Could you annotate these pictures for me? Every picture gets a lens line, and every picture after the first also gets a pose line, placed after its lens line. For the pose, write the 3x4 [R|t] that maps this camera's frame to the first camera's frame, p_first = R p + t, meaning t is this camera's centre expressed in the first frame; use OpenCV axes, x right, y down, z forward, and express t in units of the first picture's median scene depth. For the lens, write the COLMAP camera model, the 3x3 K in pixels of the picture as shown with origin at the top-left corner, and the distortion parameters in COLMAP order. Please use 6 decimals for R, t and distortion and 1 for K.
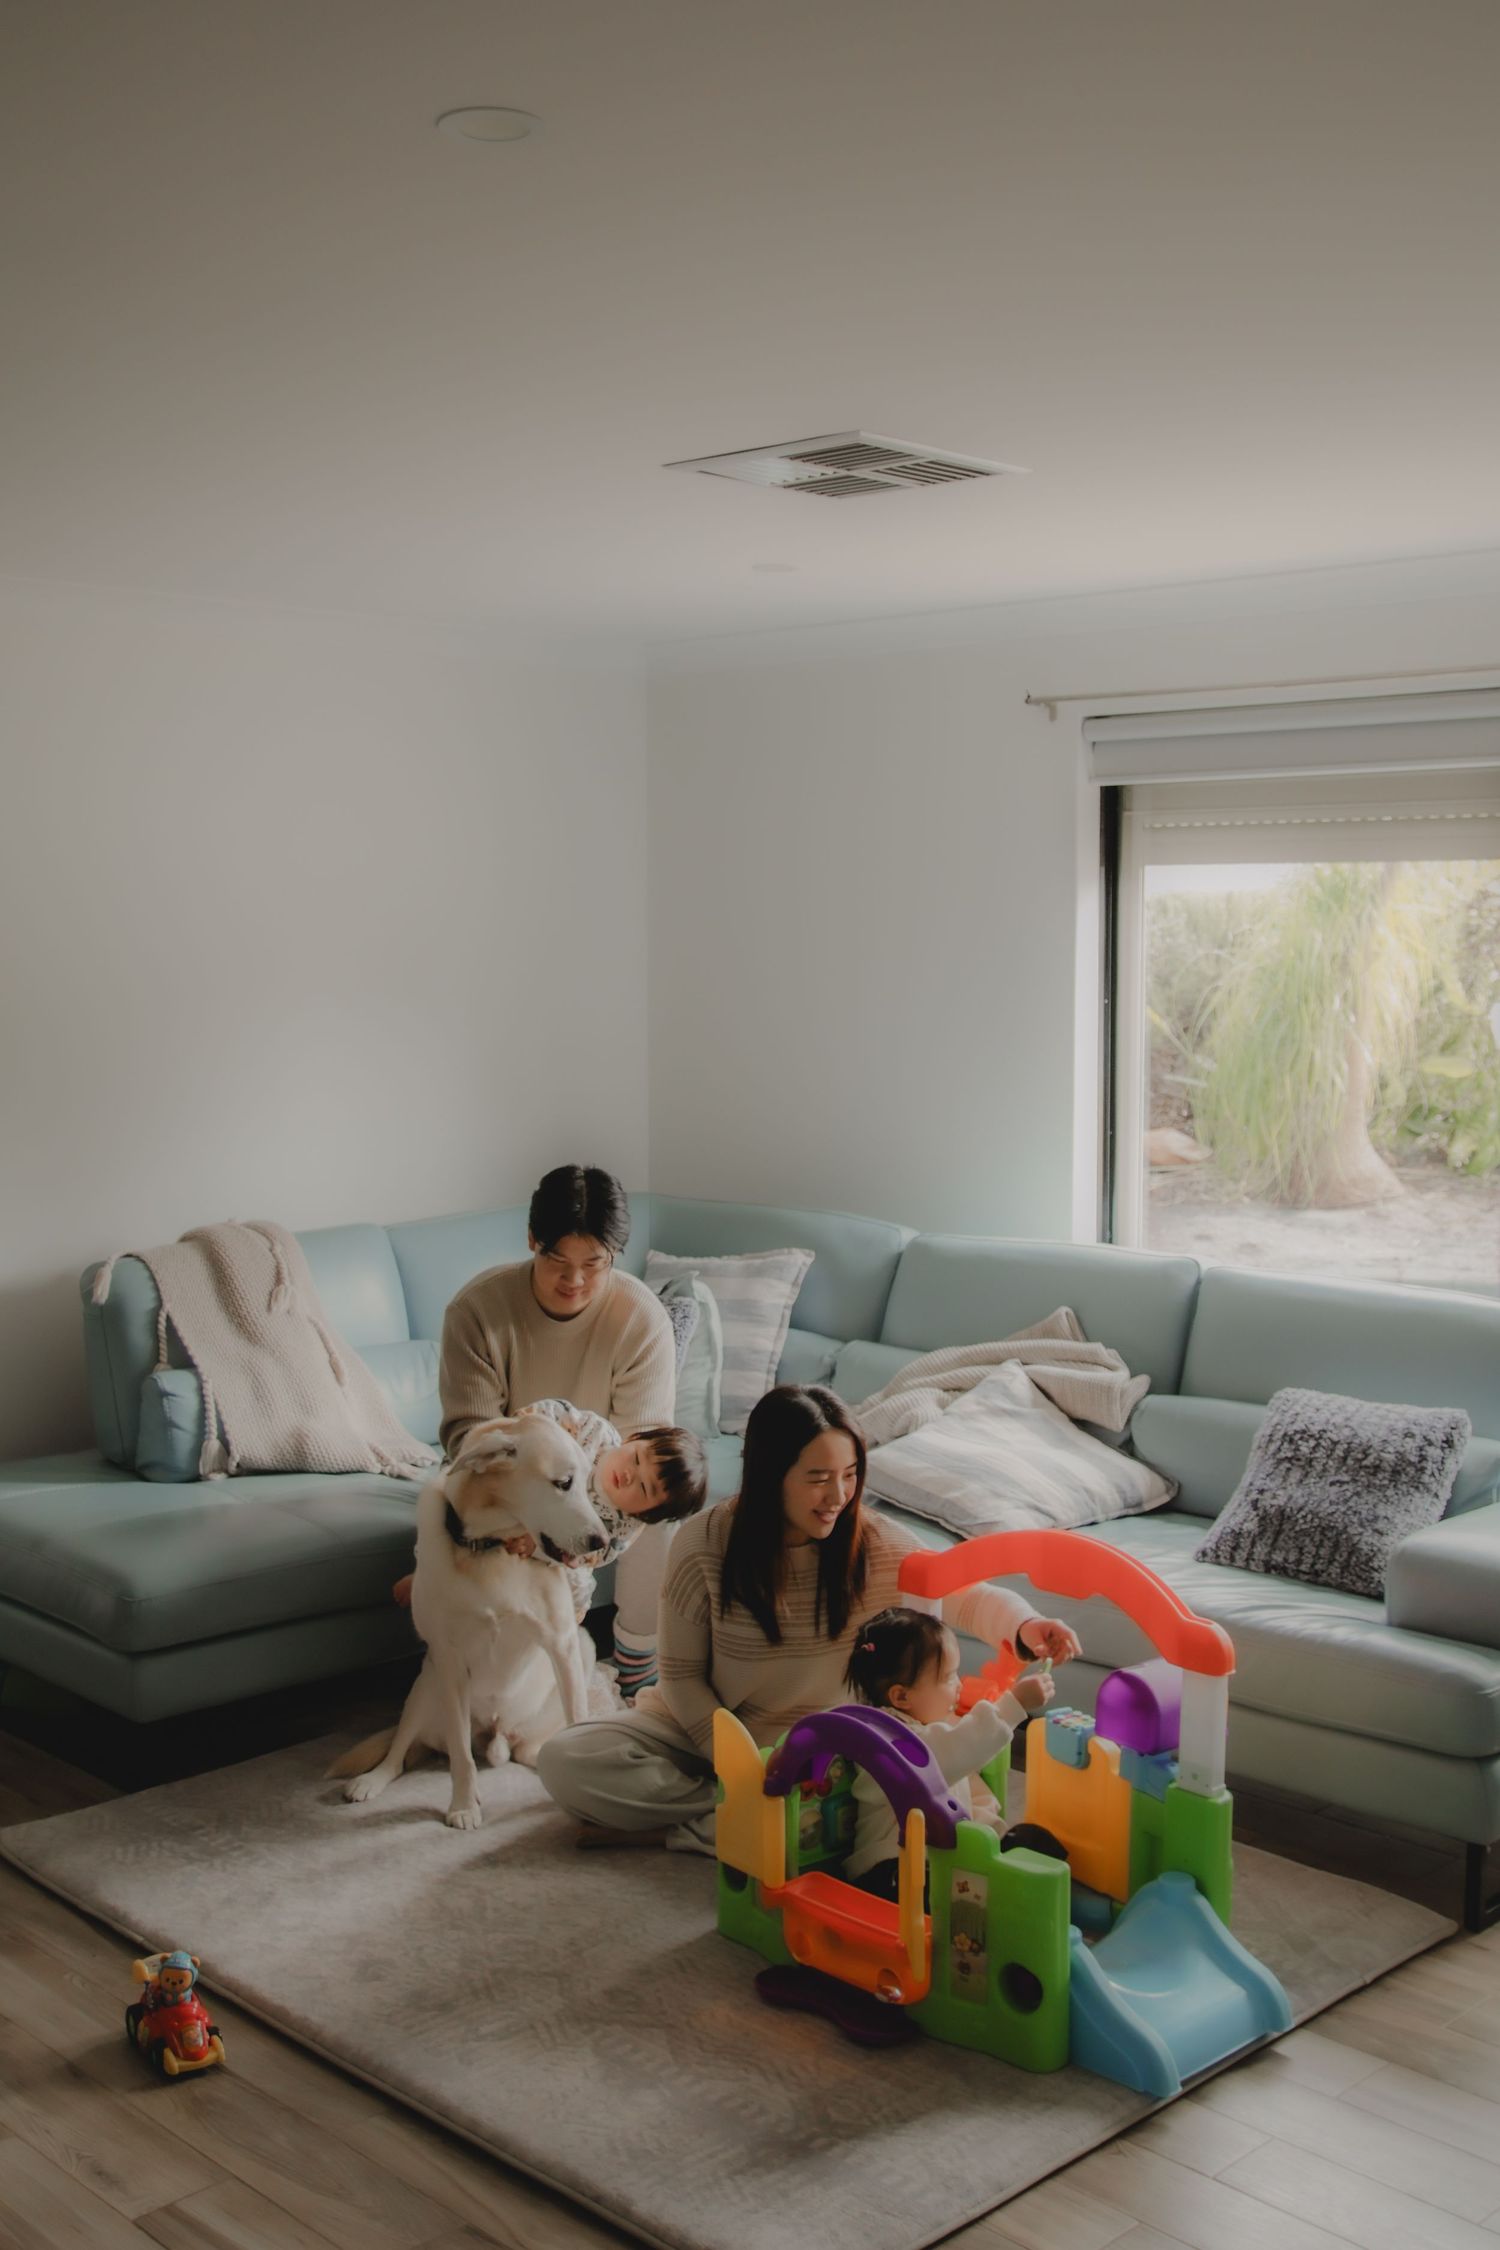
lens RADIAL K [[2359.8, 0, 807.0], [0, 2359.8, 1123.8], [0, 0, 1]] dist [0.011442, 0.000000]
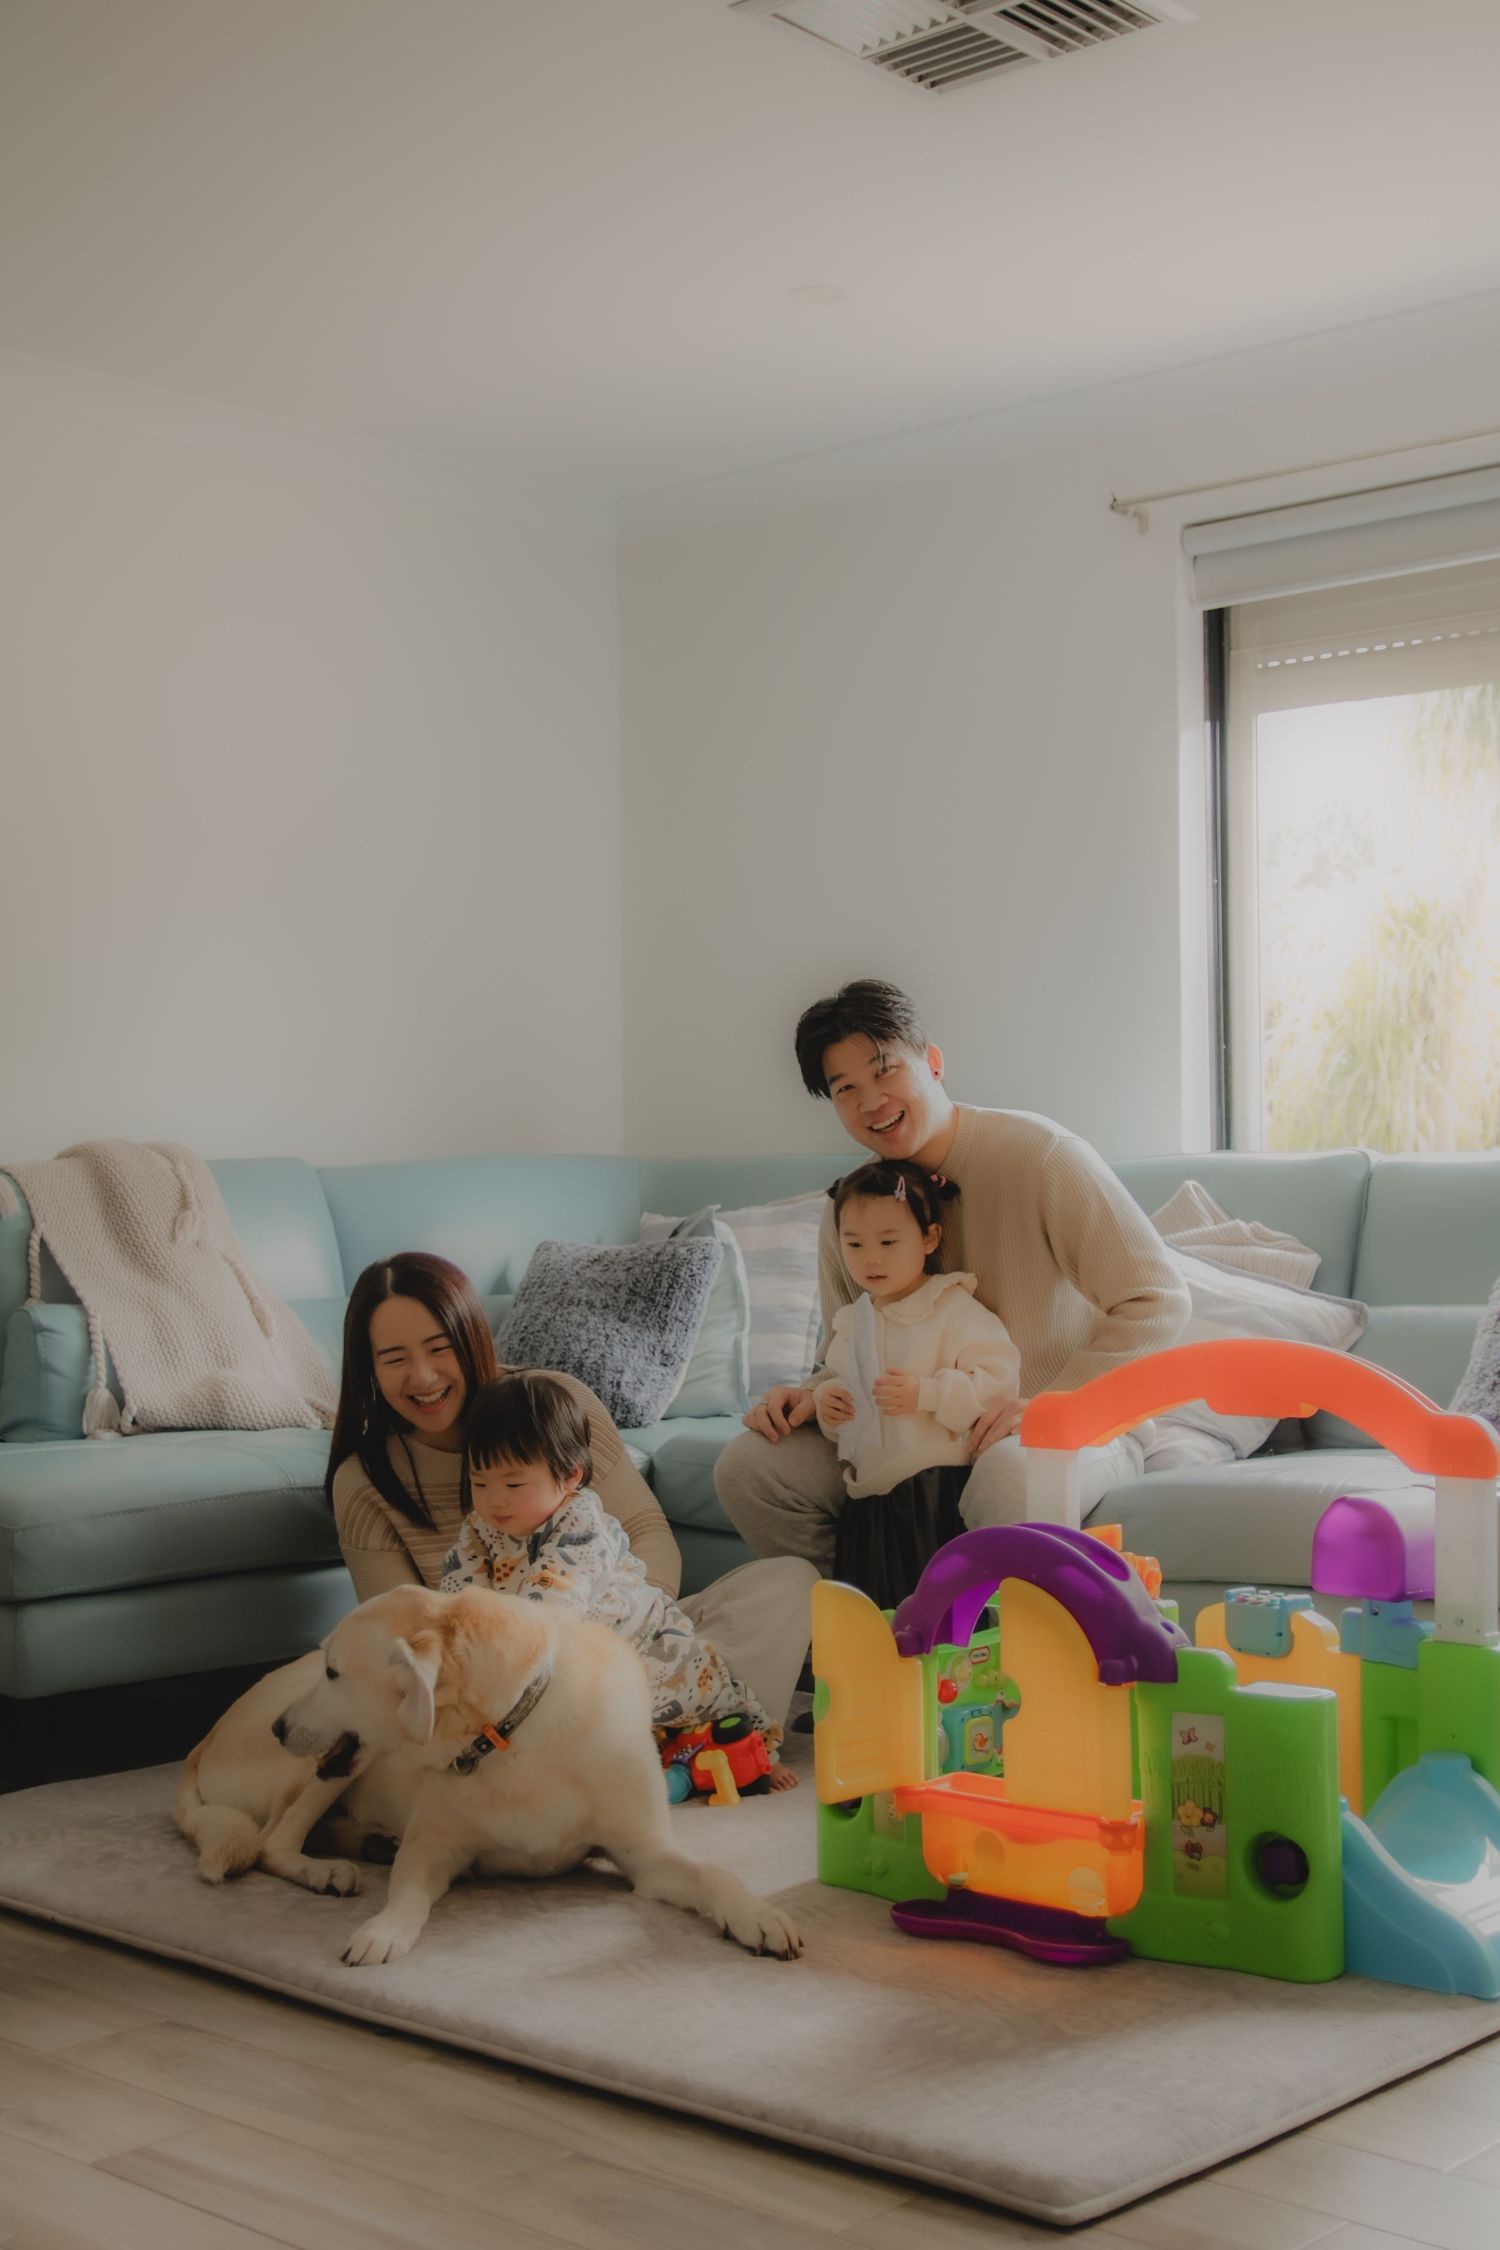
lens RADIAL K [[2772.4, 0, 793.6], [0, 2772.4, 1135.6], [0, 0, 1]] dist [0.053570, 0.000000]
pose [[0.999115, -0.010576, 0.040707, -0.062127], [0.014849, 0.994240, -0.106138, 0.146337], [-0.039350, 0.106649, 0.993518, 0.085641]]
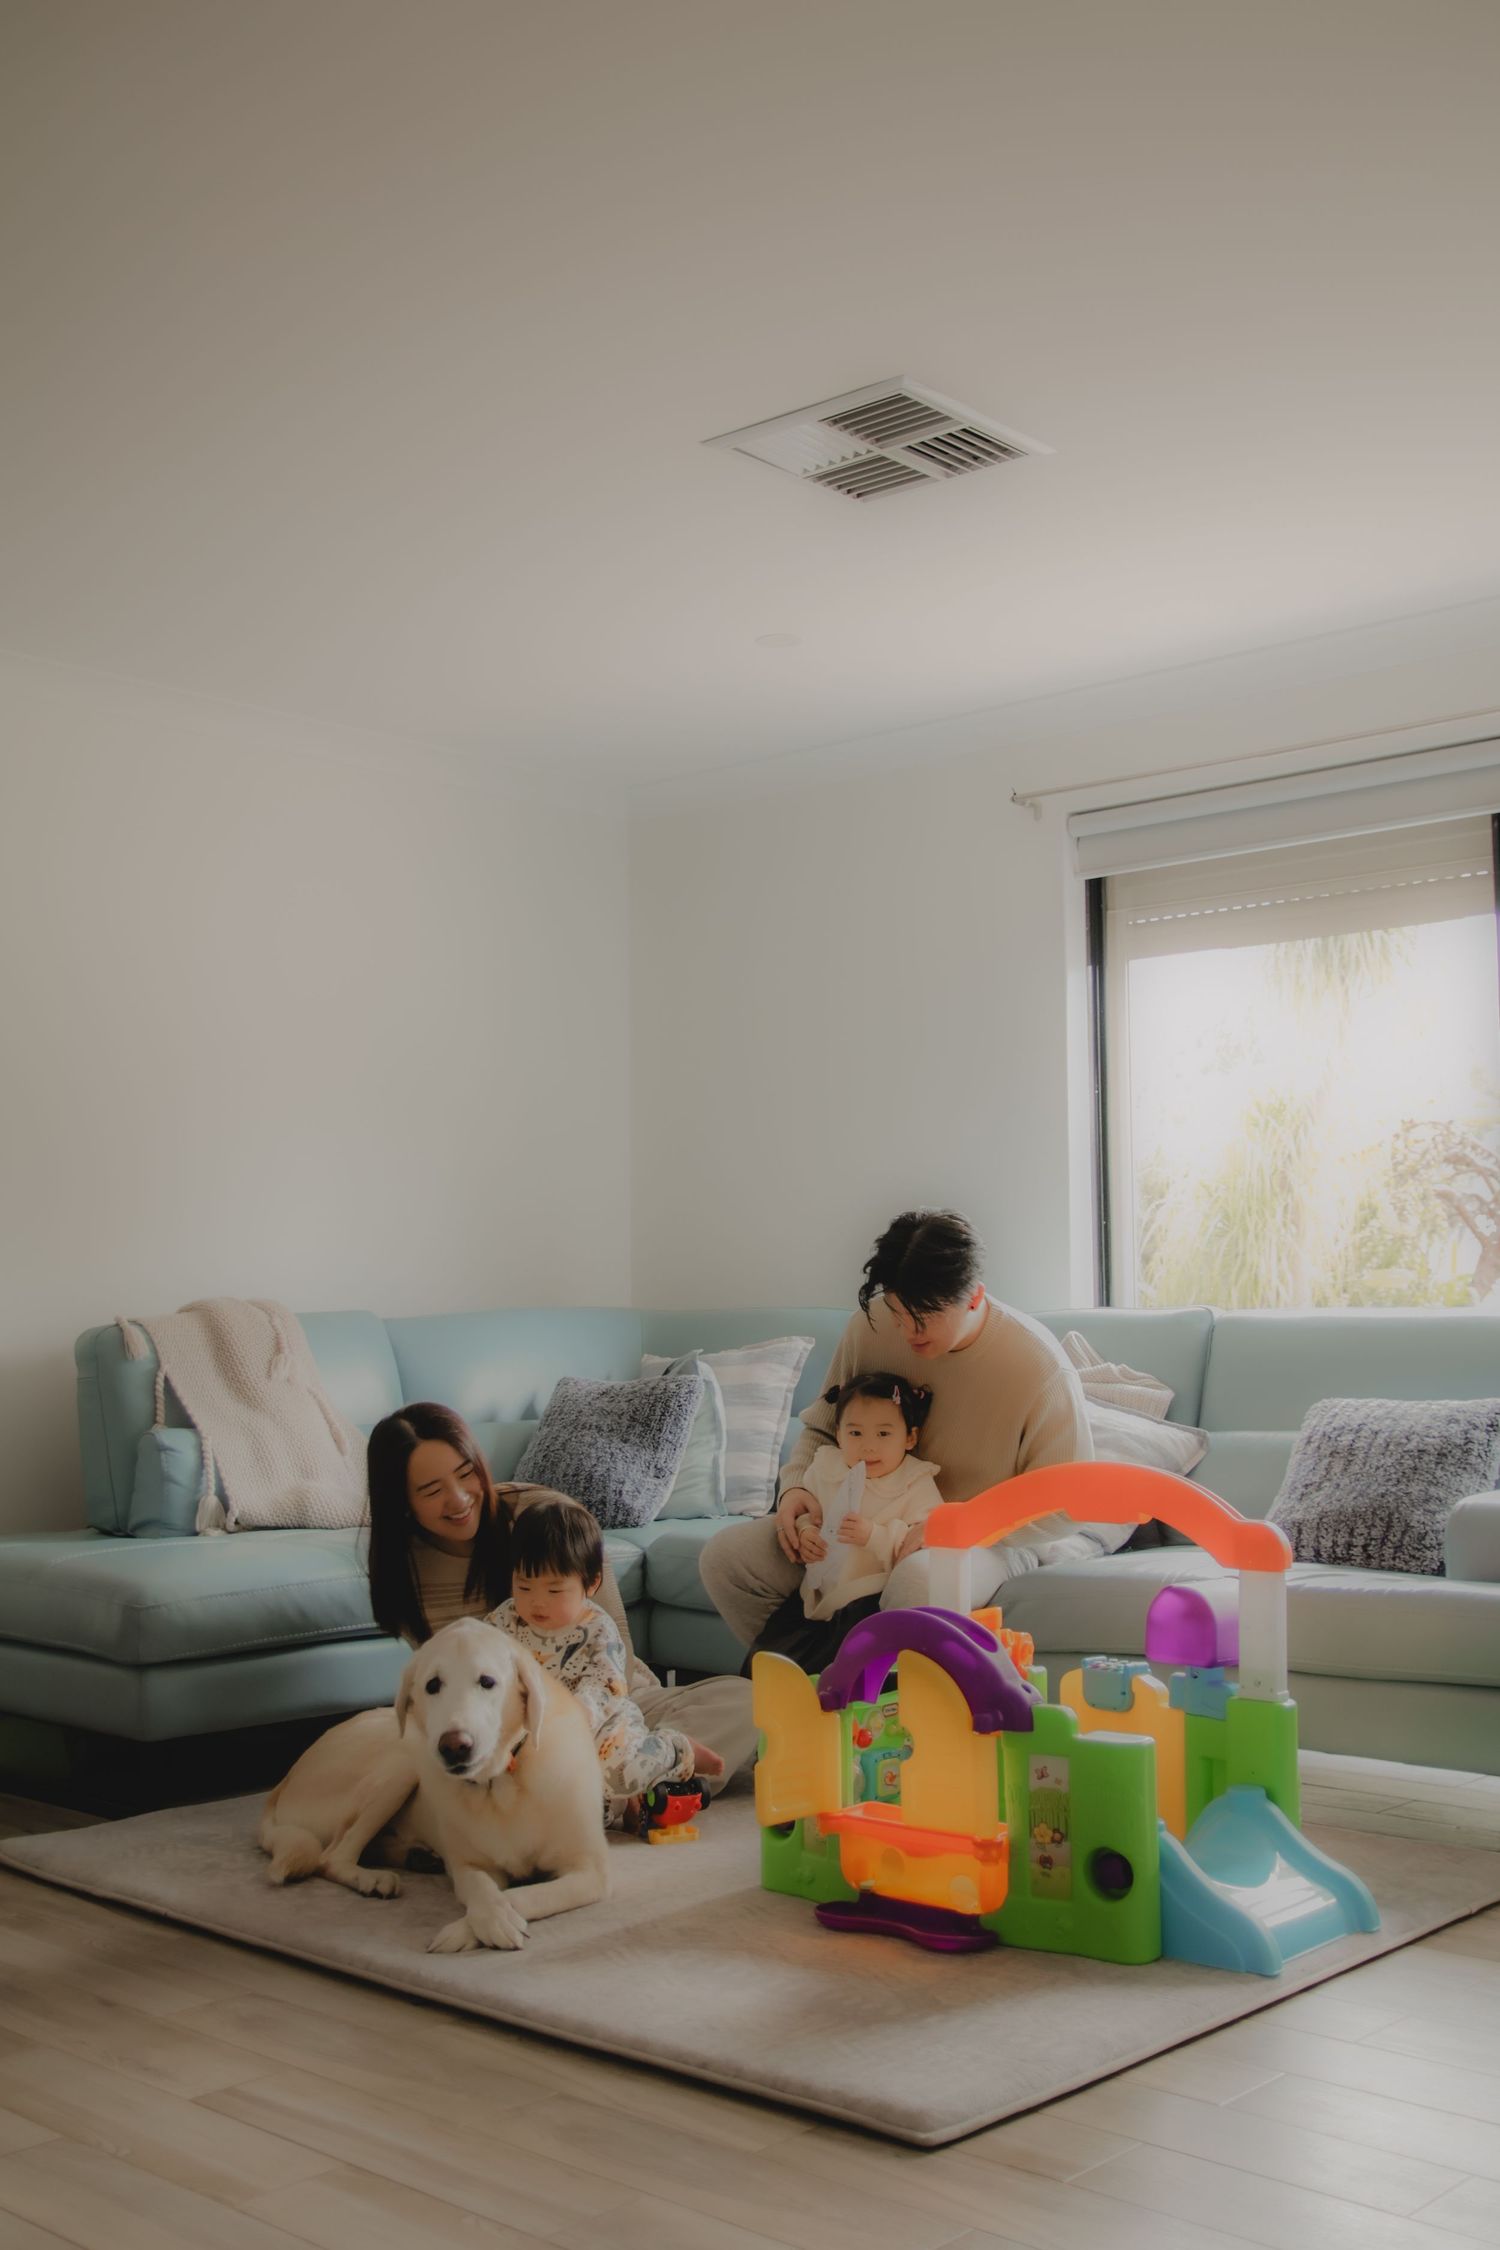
lens RADIAL K [[2291.5, 0, 794.1], [0, 2291.5, 1168.7], [0, 0, 1]] dist [0.001947, 0.000000]
pose [[0.999124, -0.008291, 0.041024, -0.048923], [0.014429, 0.988326, -0.151671, 0.142272], [-0.039288, 0.152130, 0.987579, 0.041024]]
